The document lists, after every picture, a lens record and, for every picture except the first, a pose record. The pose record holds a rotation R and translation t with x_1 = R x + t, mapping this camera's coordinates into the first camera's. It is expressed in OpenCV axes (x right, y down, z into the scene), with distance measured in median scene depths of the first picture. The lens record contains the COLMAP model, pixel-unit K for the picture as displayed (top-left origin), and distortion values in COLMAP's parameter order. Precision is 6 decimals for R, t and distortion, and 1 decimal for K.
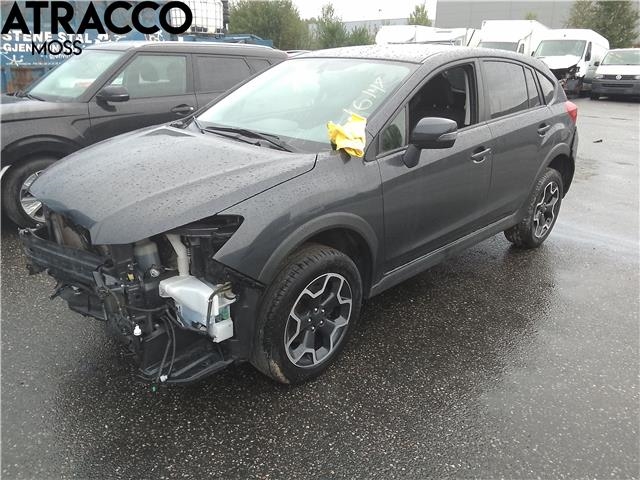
lens RADIAL K [[466.3, 0, 320.0], [0, 466.3, 240.0], [0, 0, 1]] dist [0.002181, -0.000446]
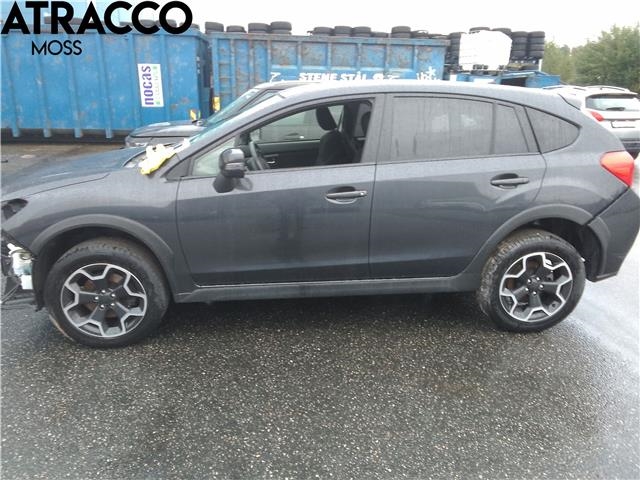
lens RADIAL K [[466.3, 0, 320.0], [0, 466.3, 240.0], [0, 0, 1]] dist [0.002181, -0.000446]
pose [[0.790902, 0.181935, -0.584272, 1.056741], [-0.222819, 0.974858, 0.001940, -0.105725], [0.569935, 0.128653, 0.811555, 0.282127]]
